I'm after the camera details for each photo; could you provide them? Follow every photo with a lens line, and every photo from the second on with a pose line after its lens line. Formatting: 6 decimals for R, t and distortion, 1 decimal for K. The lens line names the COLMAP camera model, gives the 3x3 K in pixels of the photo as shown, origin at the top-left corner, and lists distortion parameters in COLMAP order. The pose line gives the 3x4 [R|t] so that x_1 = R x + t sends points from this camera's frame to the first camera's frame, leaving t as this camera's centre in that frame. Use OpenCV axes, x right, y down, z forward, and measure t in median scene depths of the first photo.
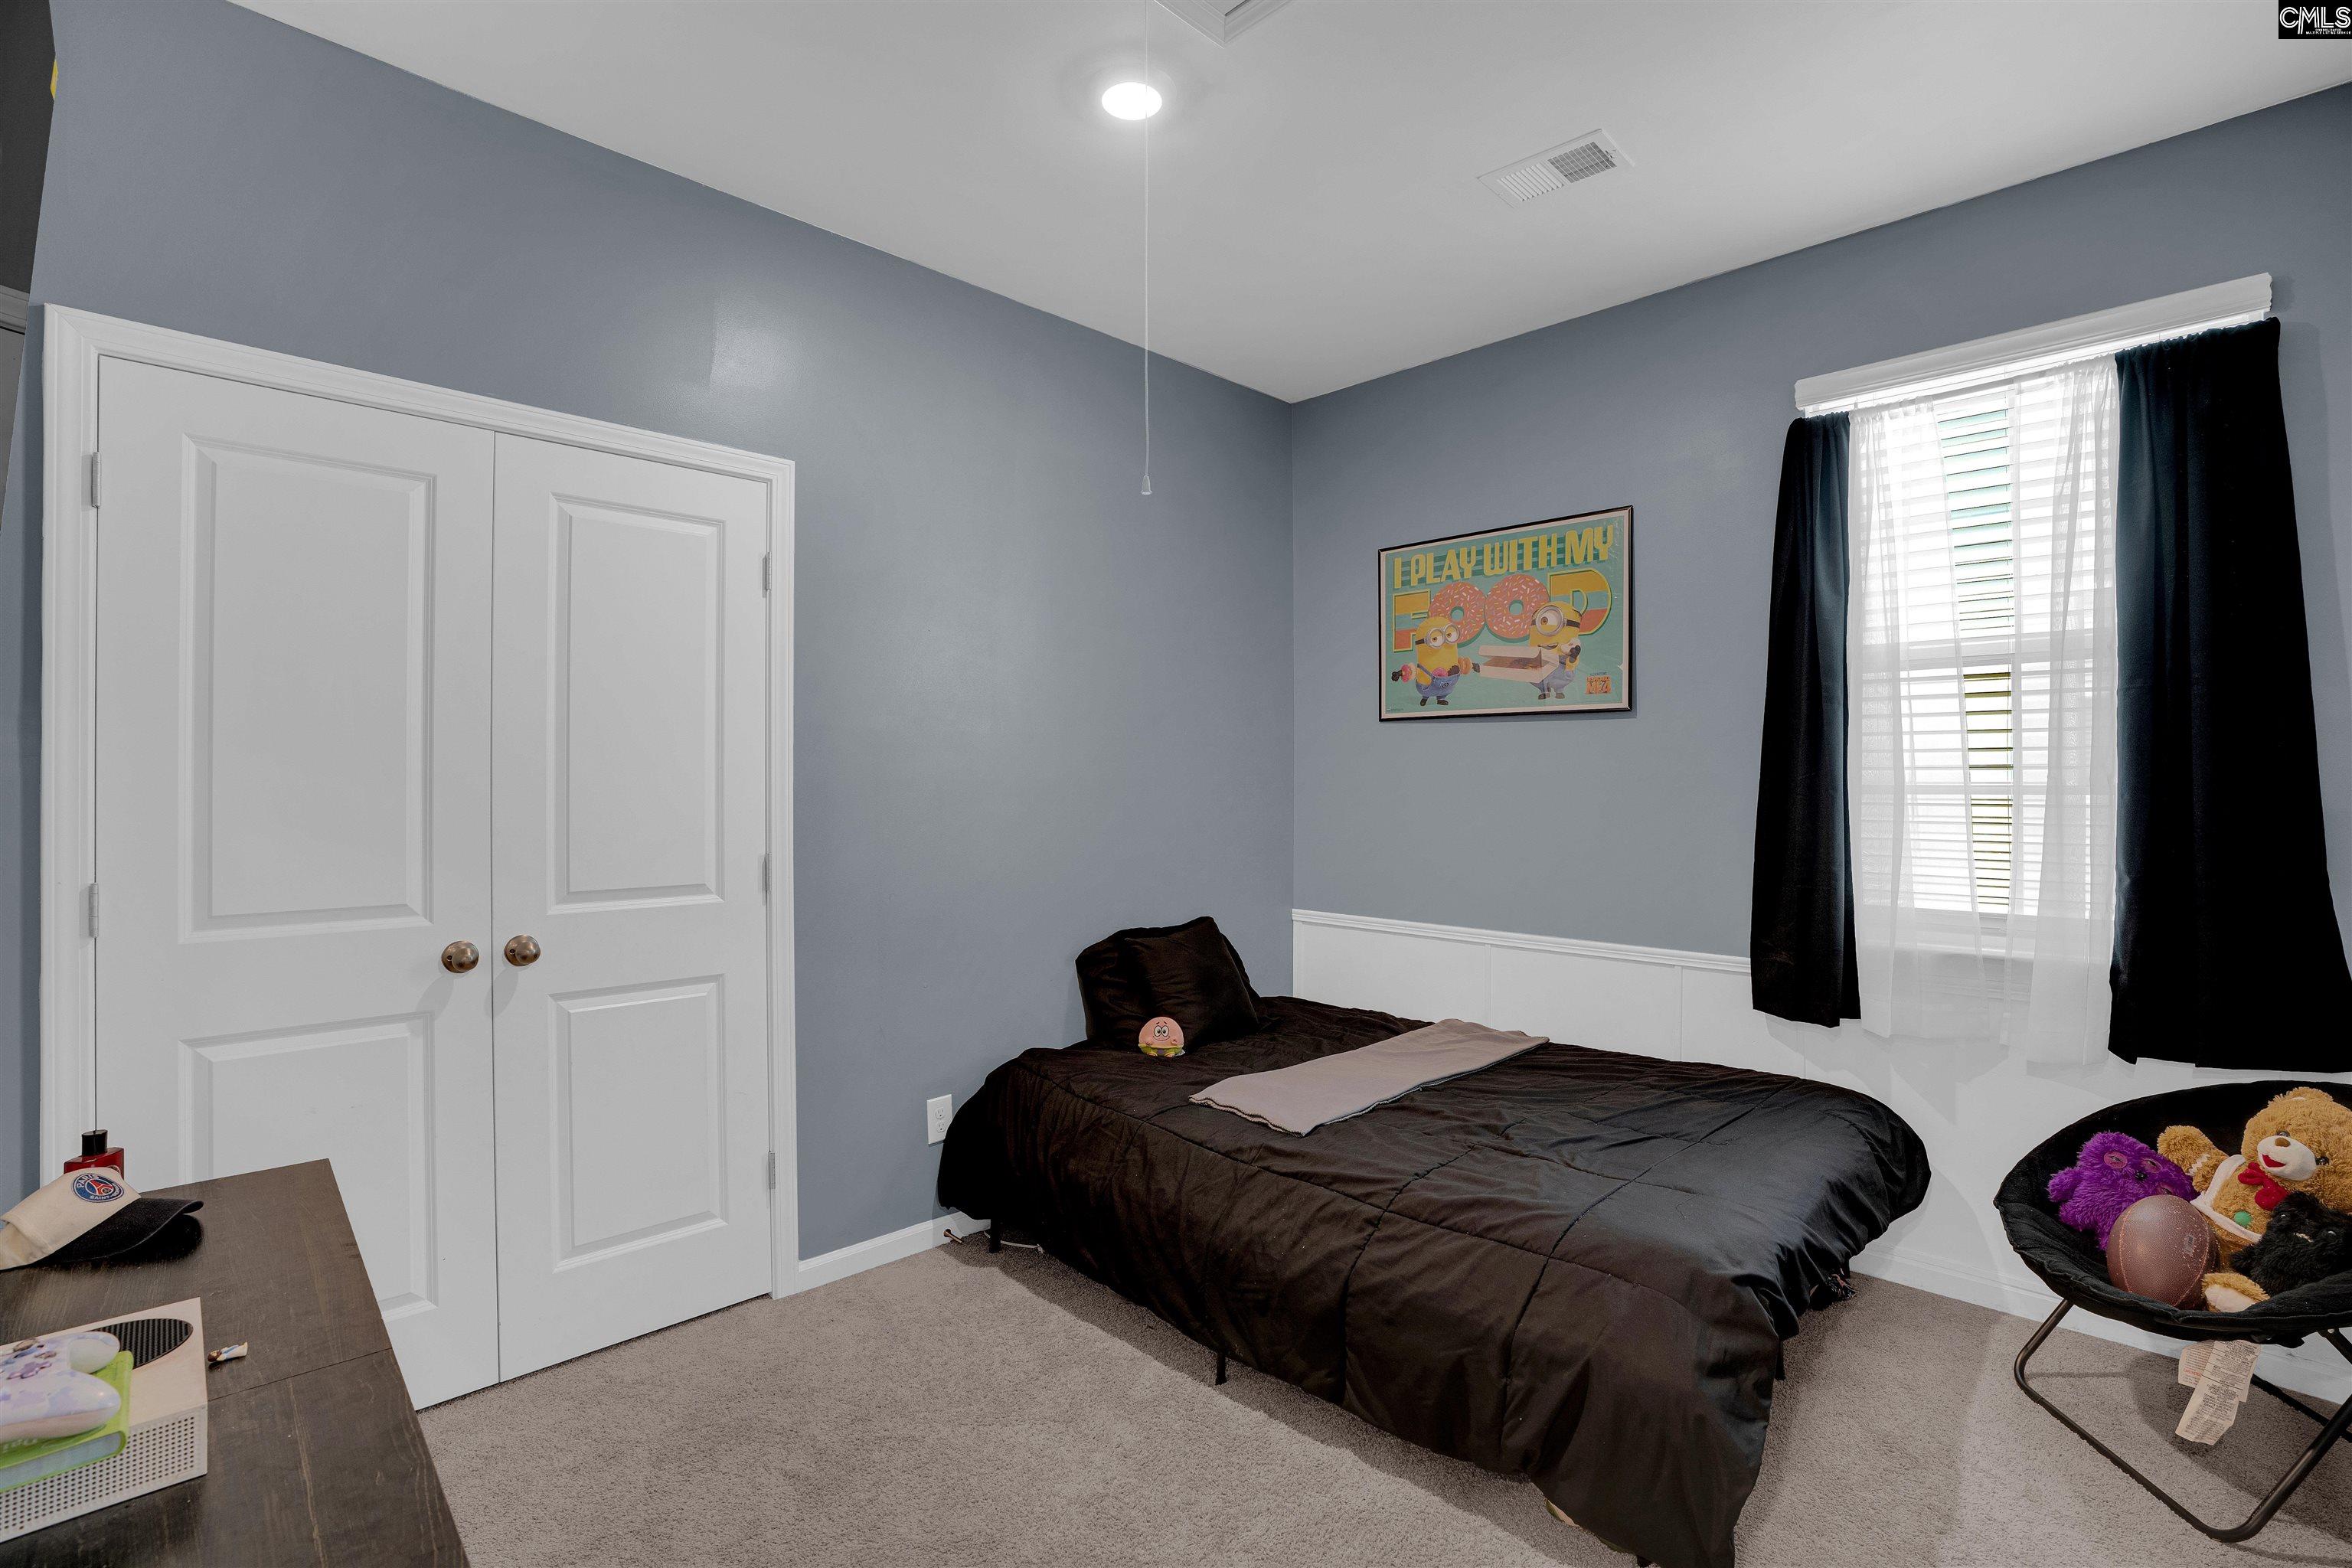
lens RADIAL K [[1079.4, 0, 1173.5], [0, 1079.4, 773.3], [0, 0, 1]] dist [-0.079751, 0.029080]
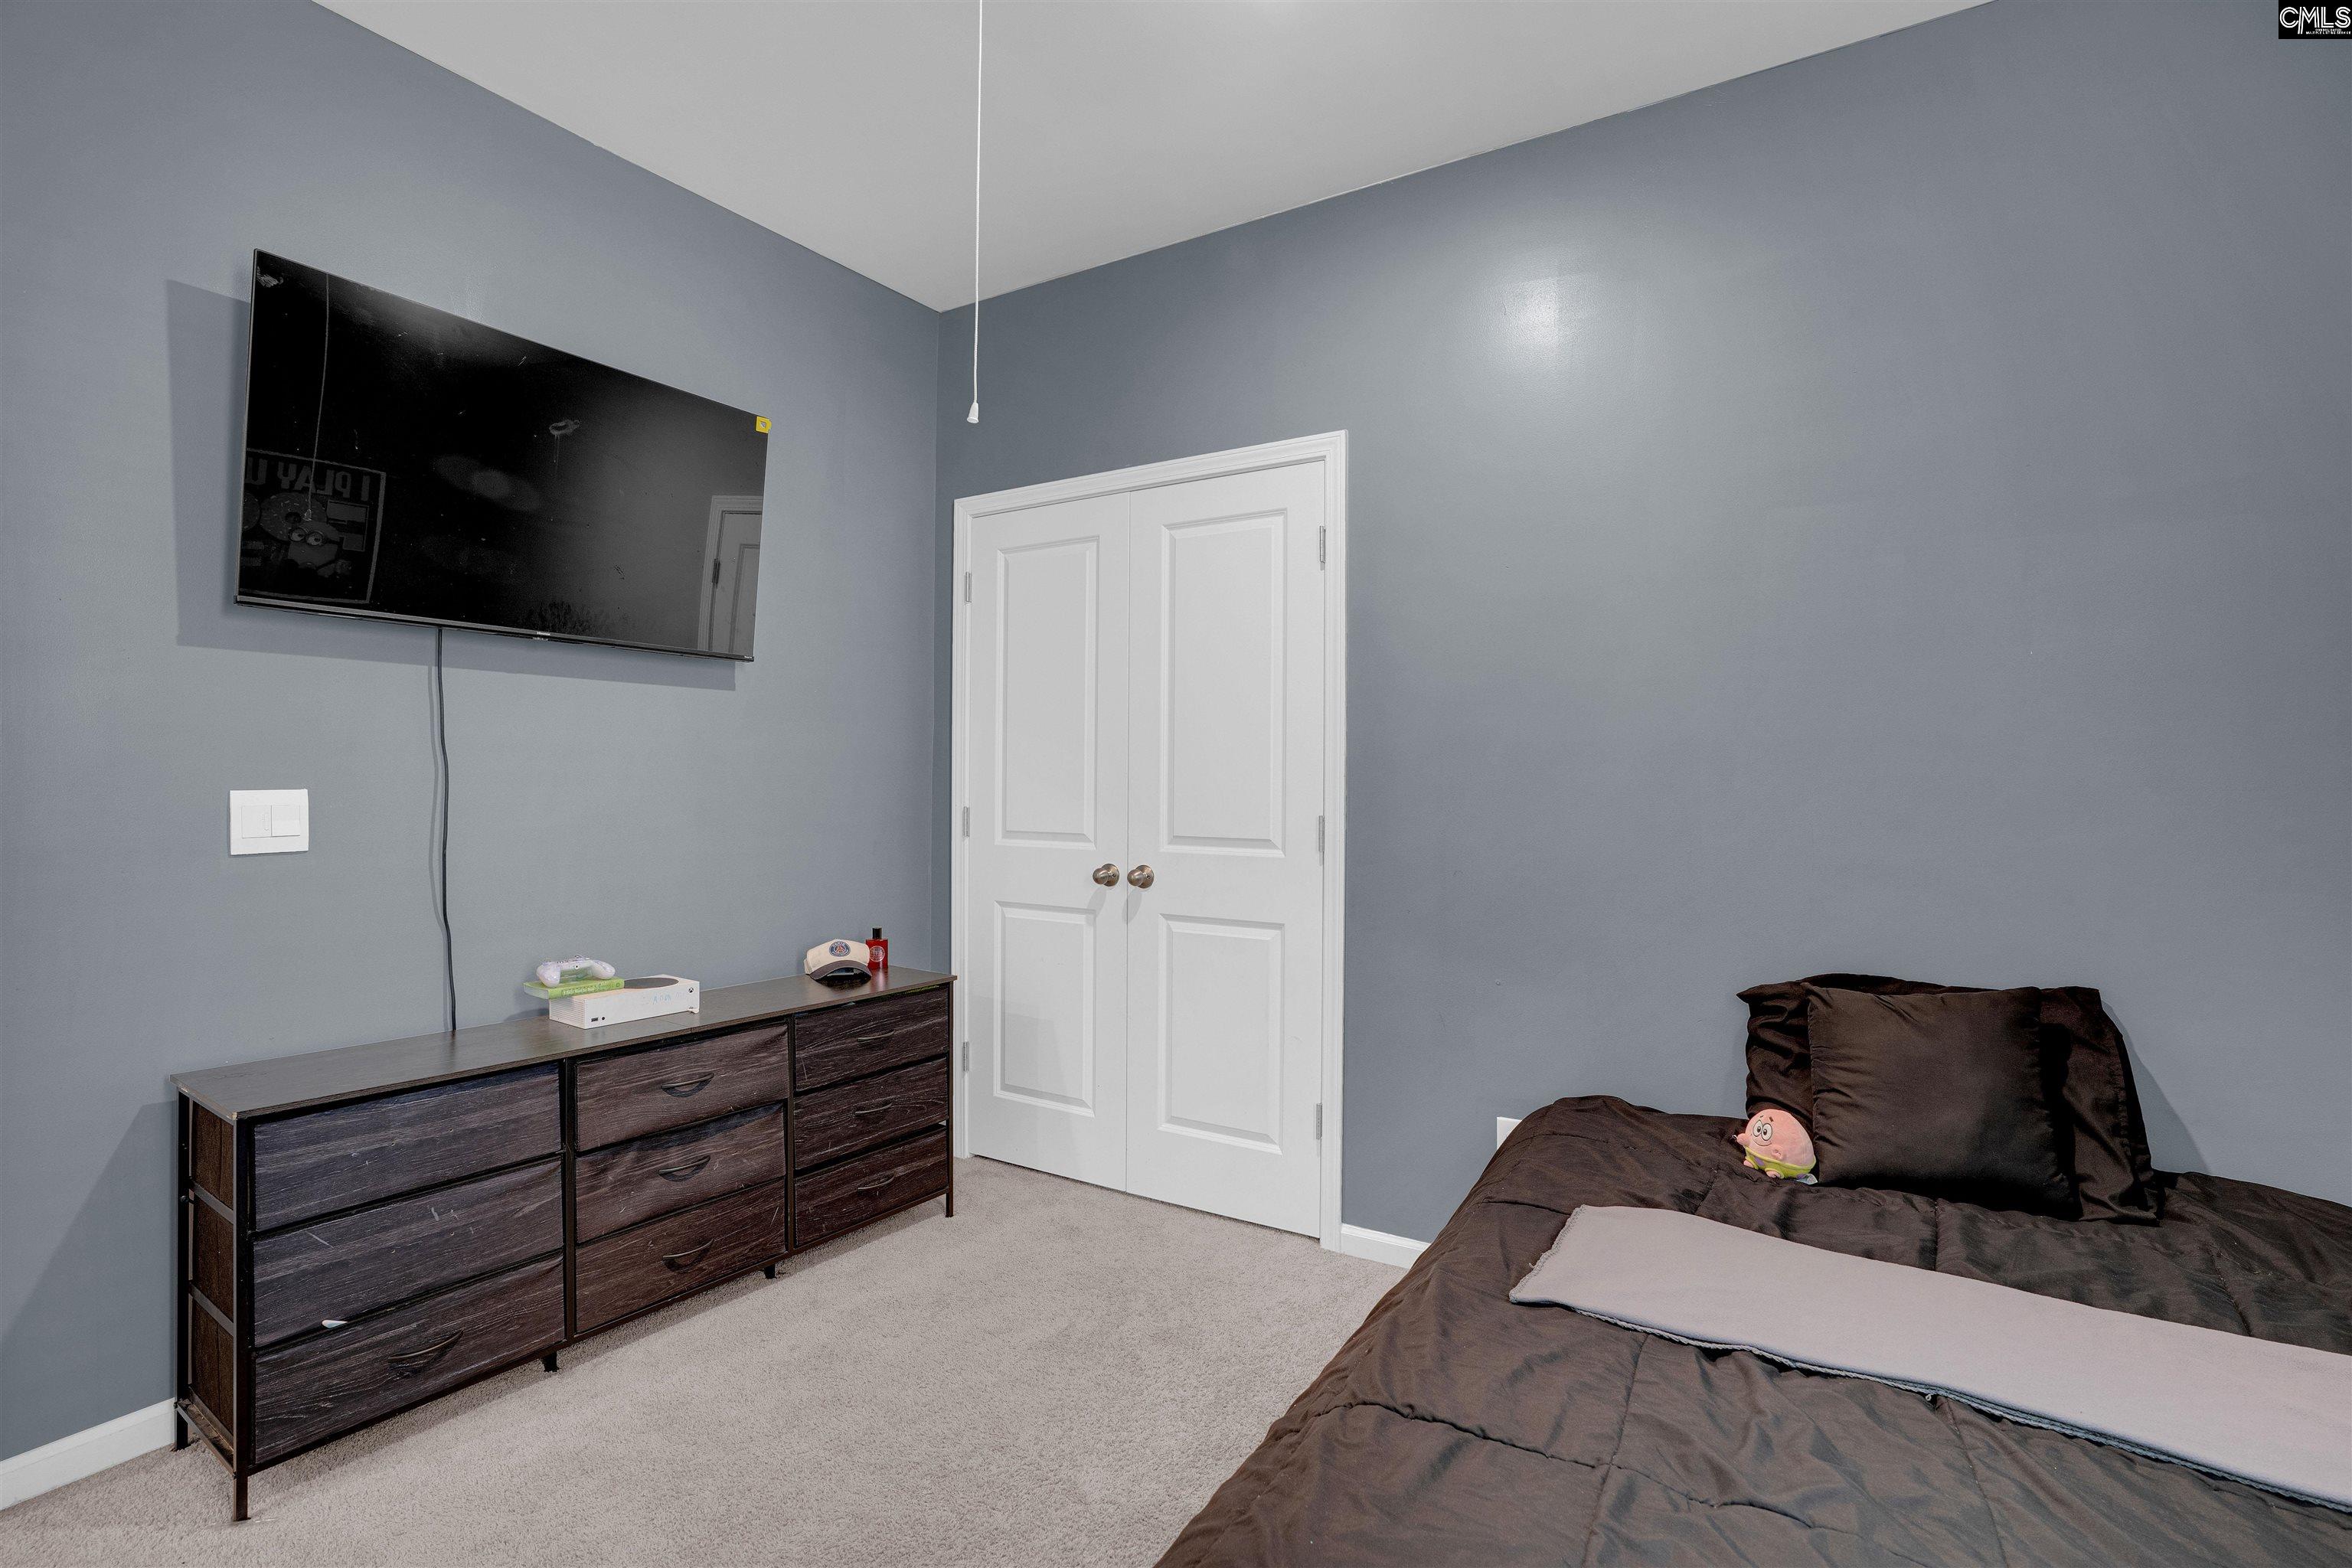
lens RADIAL K [[1079.4, 0, 1173.5], [0, 1079.4, 773.3], [0, 0, 1]] dist [-0.079751, 0.029080]
pose [[0.225957, -0.001256, -0.974136, 0.691138], [0.003462, 0.999994, -0.000487, 0.038212], [0.974131, -0.003262, 0.225960, 0.707302]]
